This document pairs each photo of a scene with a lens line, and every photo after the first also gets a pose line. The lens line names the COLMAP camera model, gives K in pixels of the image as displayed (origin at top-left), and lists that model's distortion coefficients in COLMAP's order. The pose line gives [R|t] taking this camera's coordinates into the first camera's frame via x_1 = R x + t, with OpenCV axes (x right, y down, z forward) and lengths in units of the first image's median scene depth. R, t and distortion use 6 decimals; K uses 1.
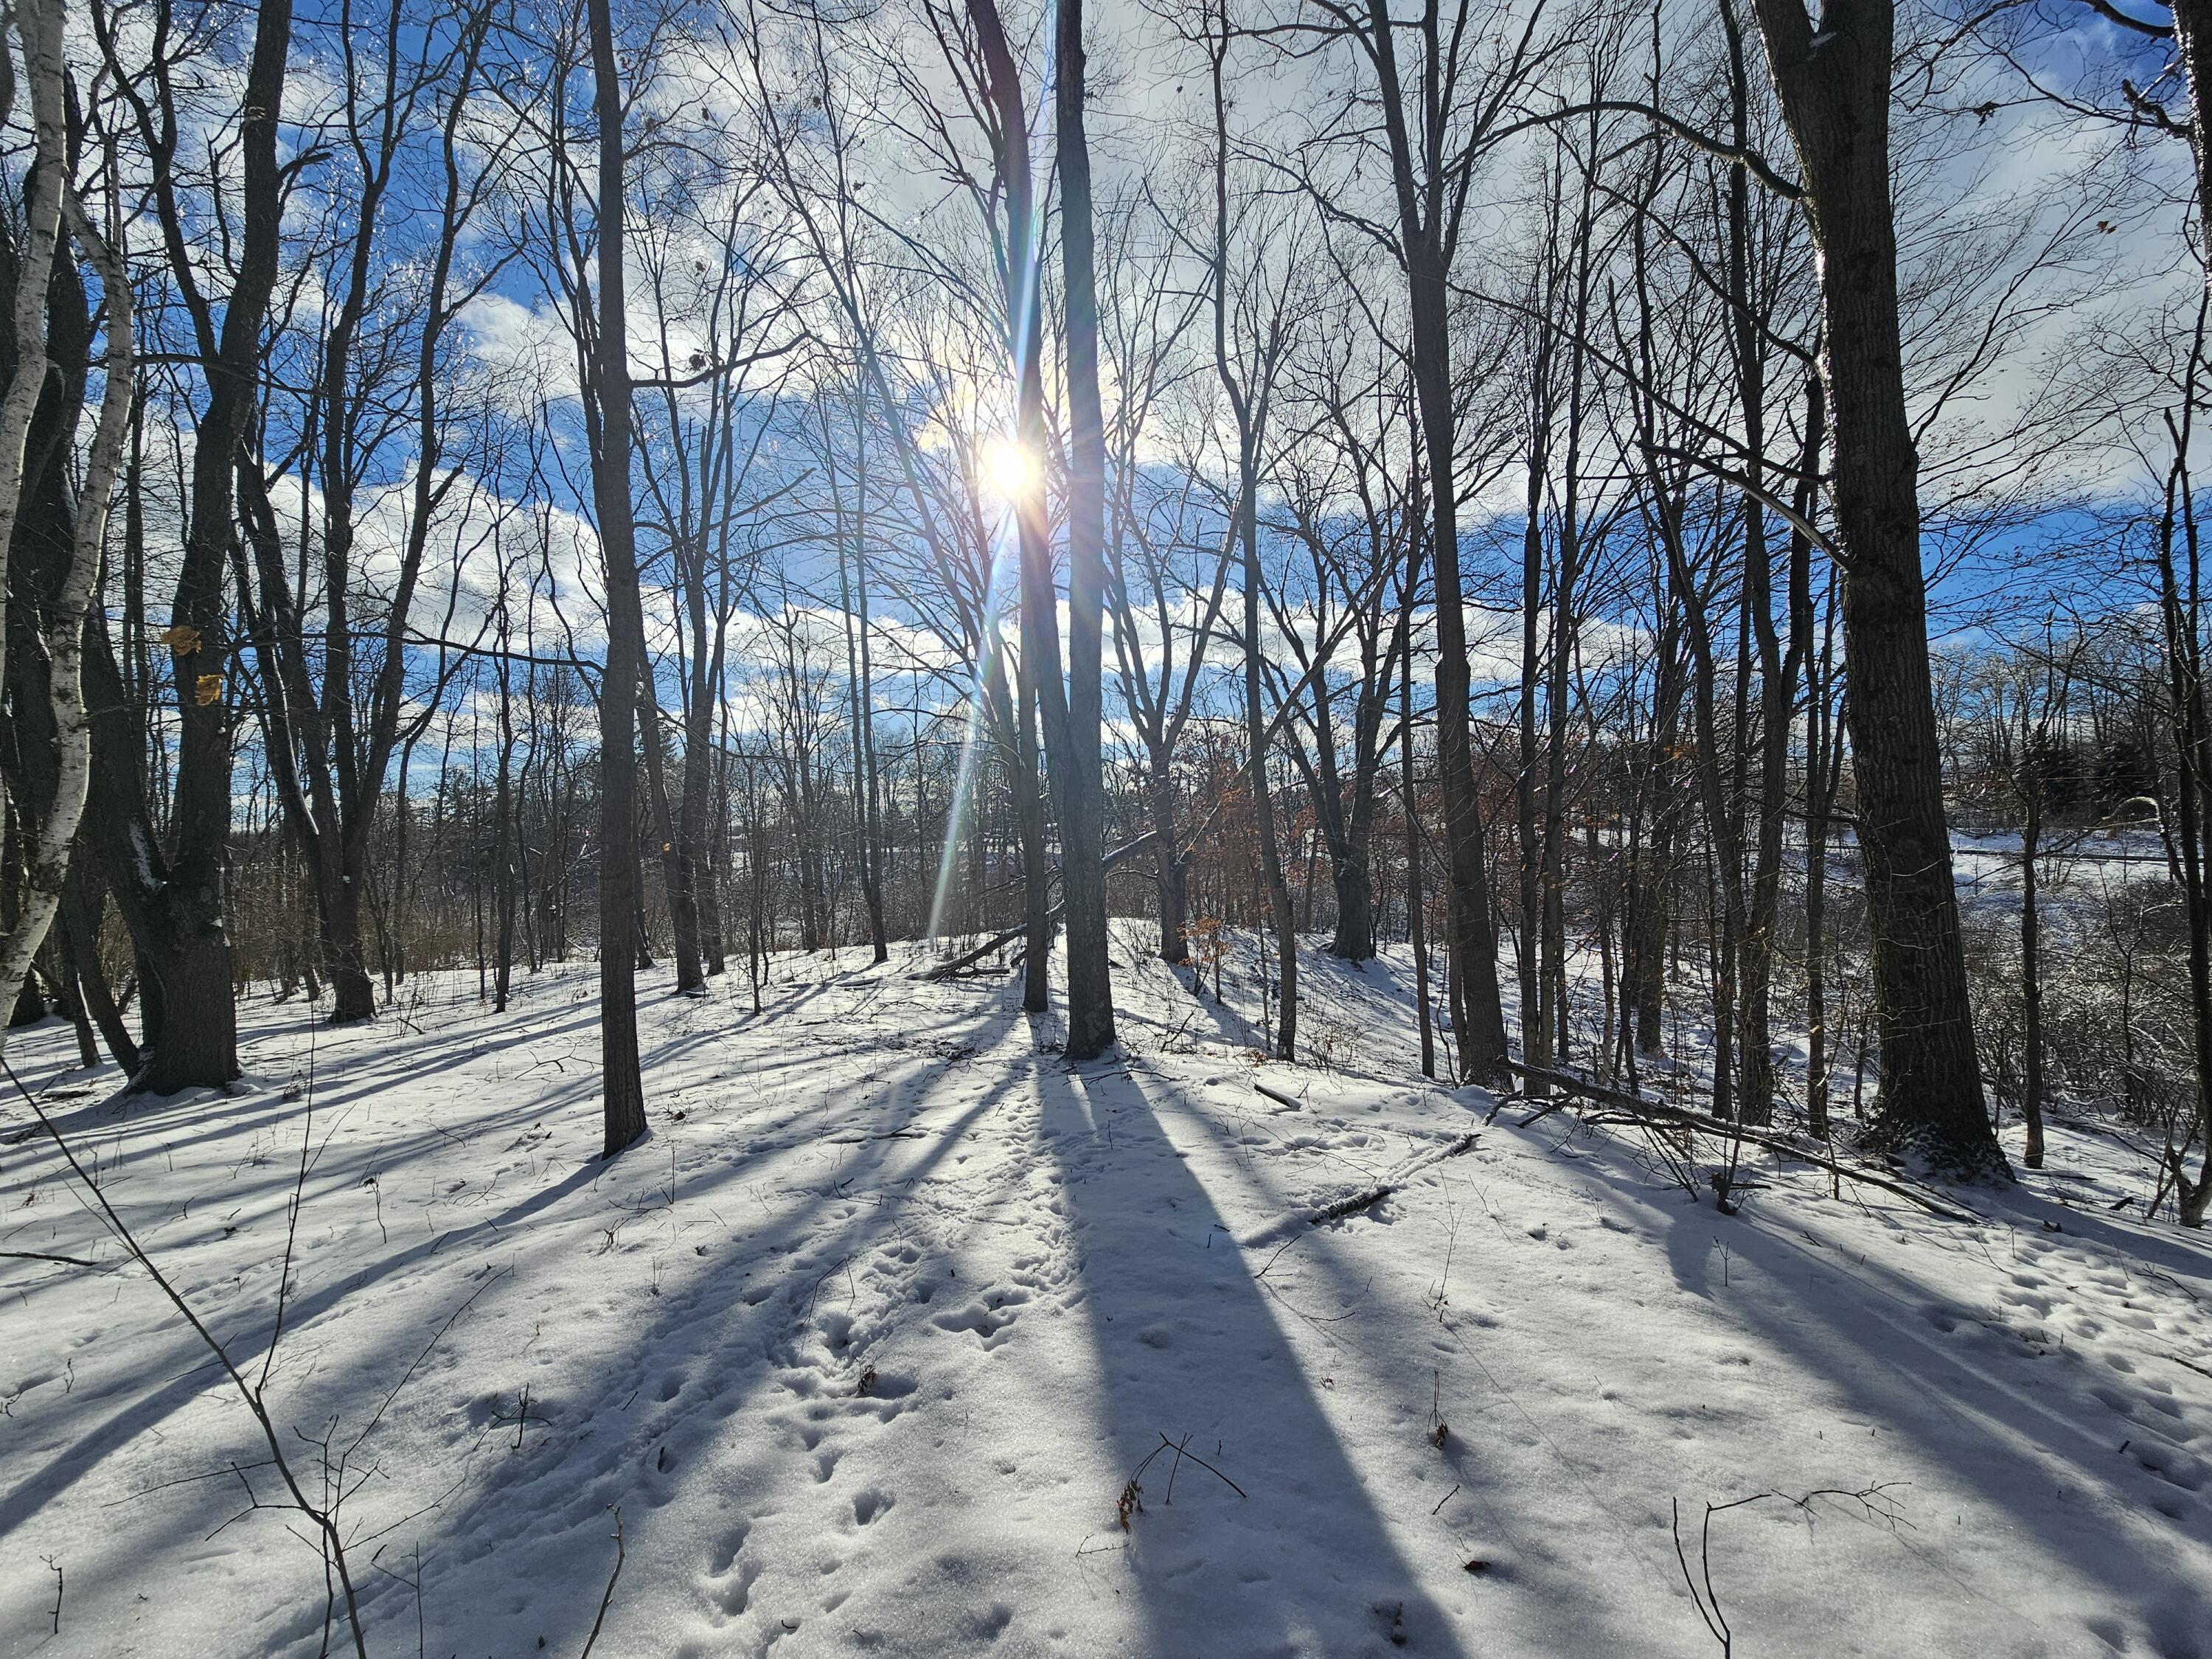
lens RADIAL K [[903.4, 0, 1111.5], [0, 903.4, 836.2], [0, 0, 1]] dist [0.002120, -0.000294]
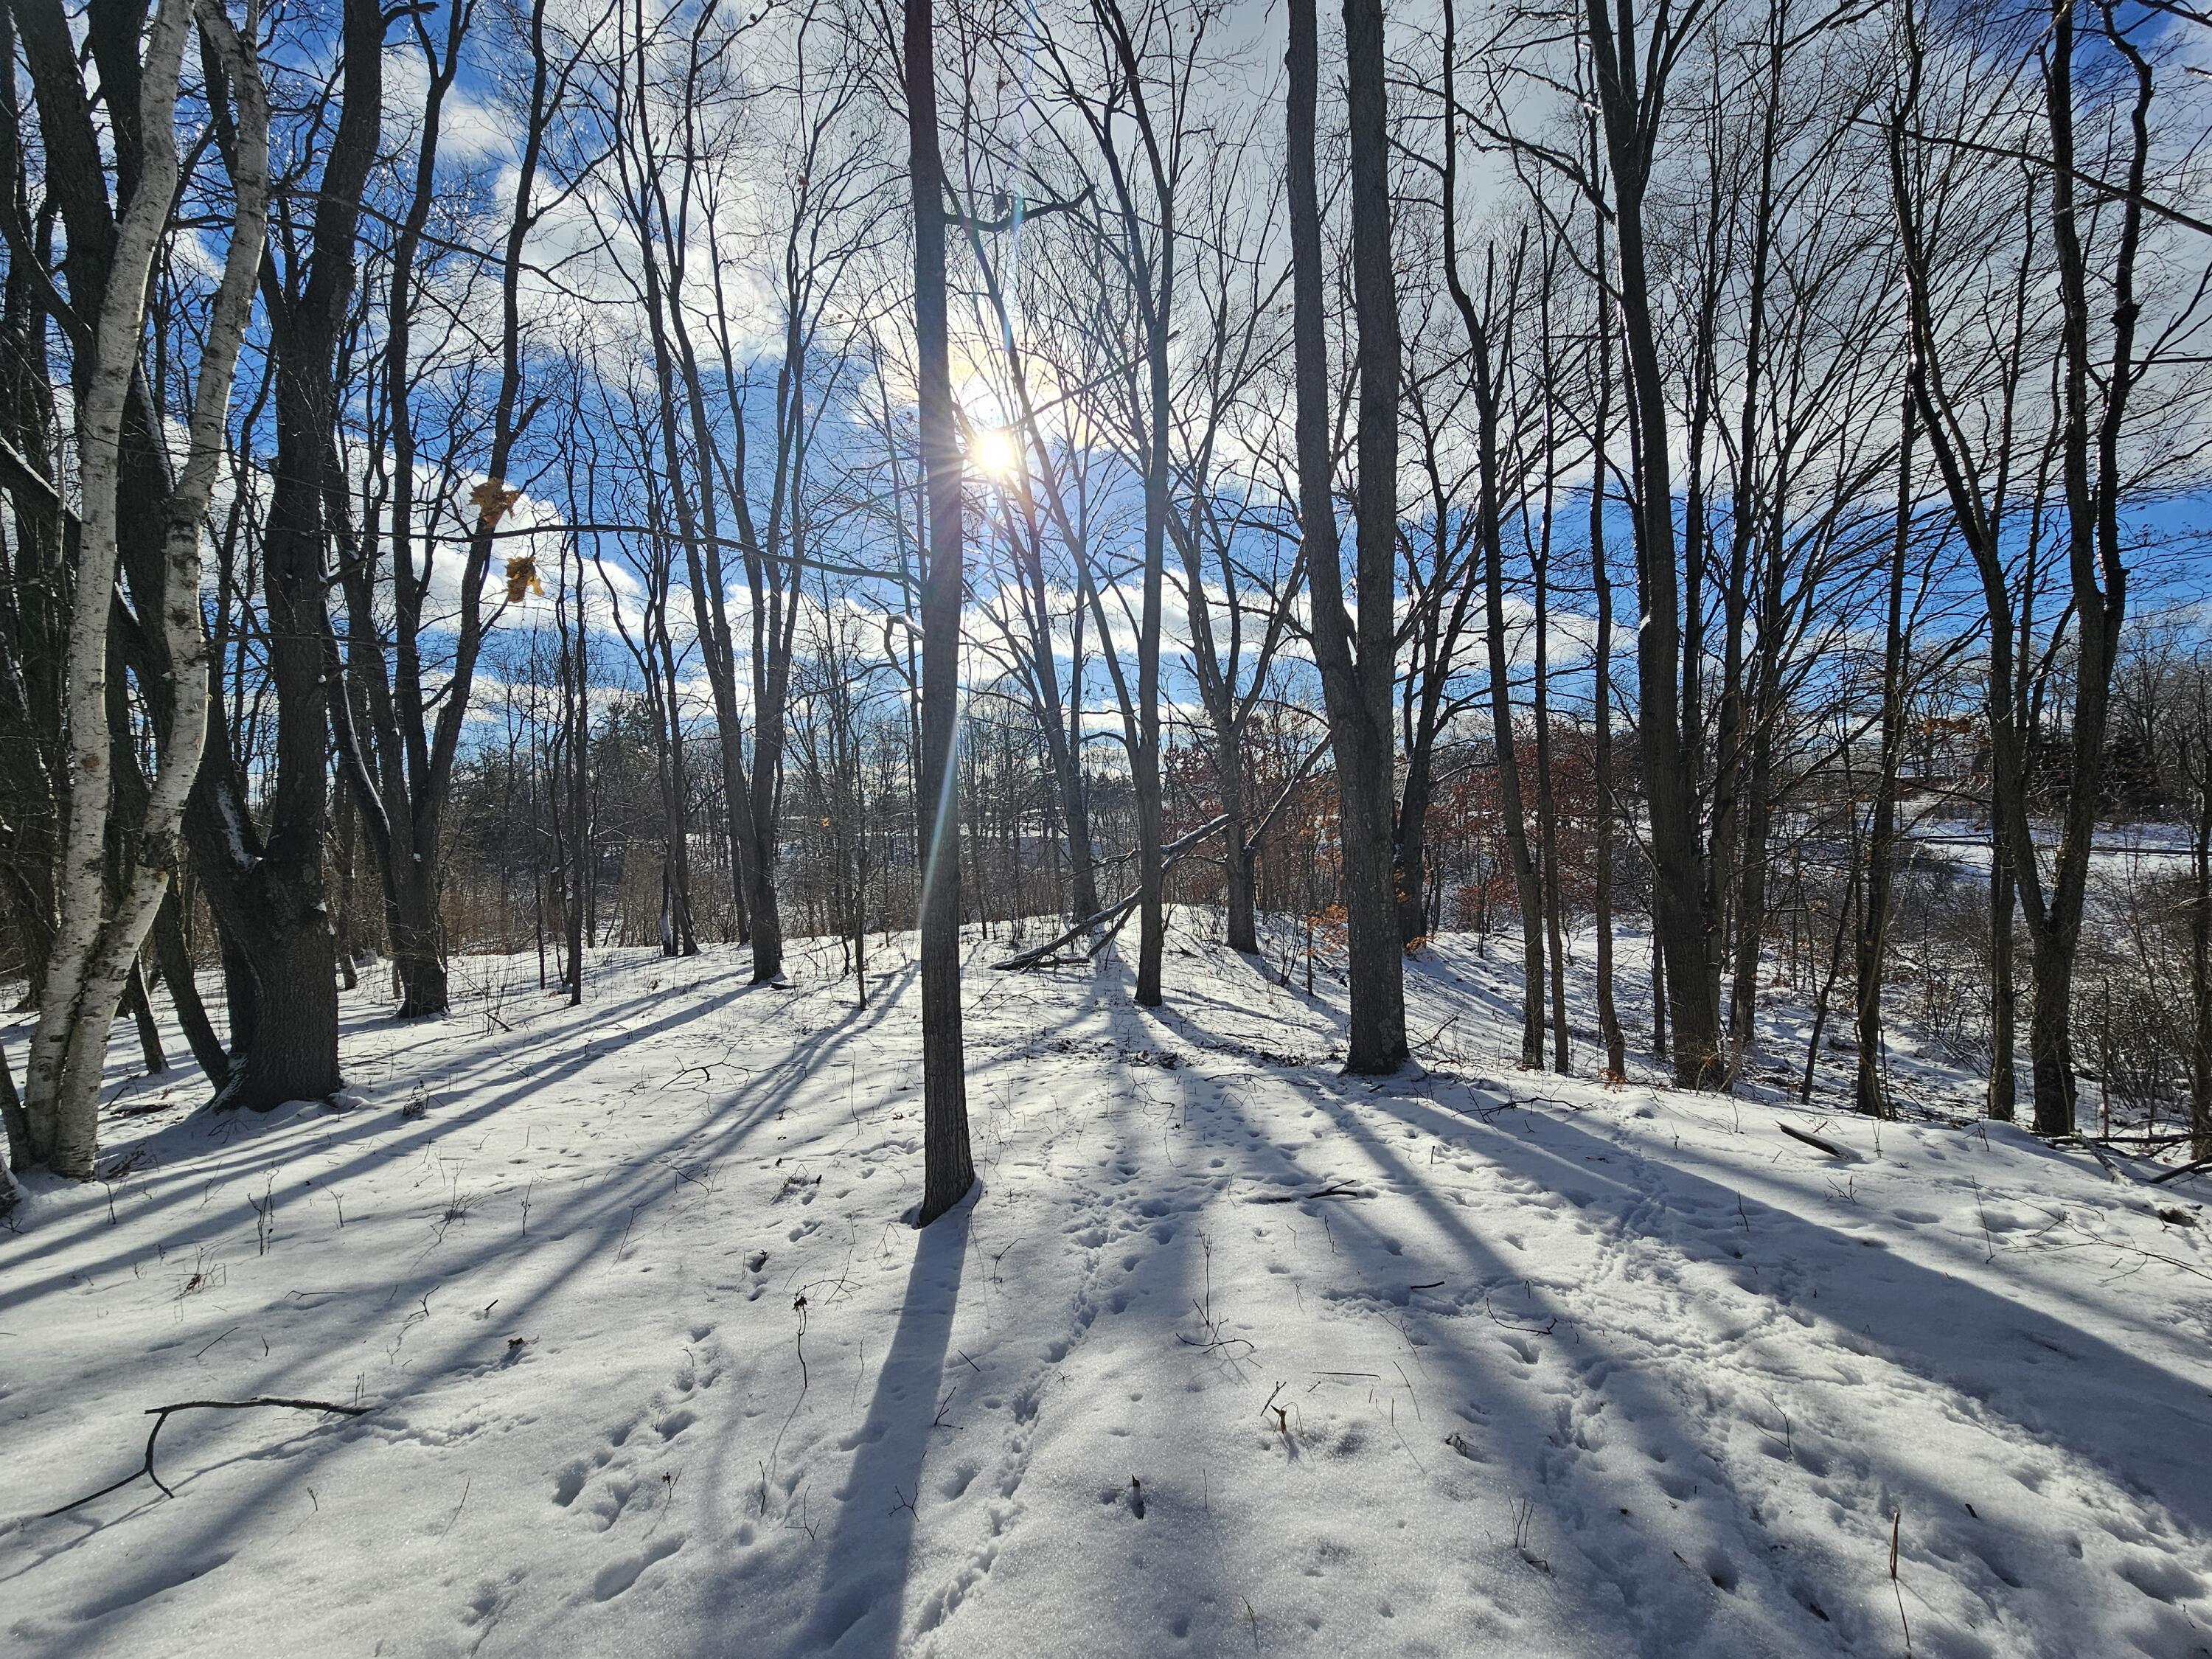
lens RADIAL K [[899.9, 0, 1118.1], [0, 899.9, 837.0], [0, 0, 1]] dist [-0.000631, -0.000508]
pose [[0.999739, 0.007812, 0.021460, -0.193476], [-0.008168, 0.999830, 0.016557, 0.007909], [-0.021327, -0.016728, 0.999633, 0.108182]]
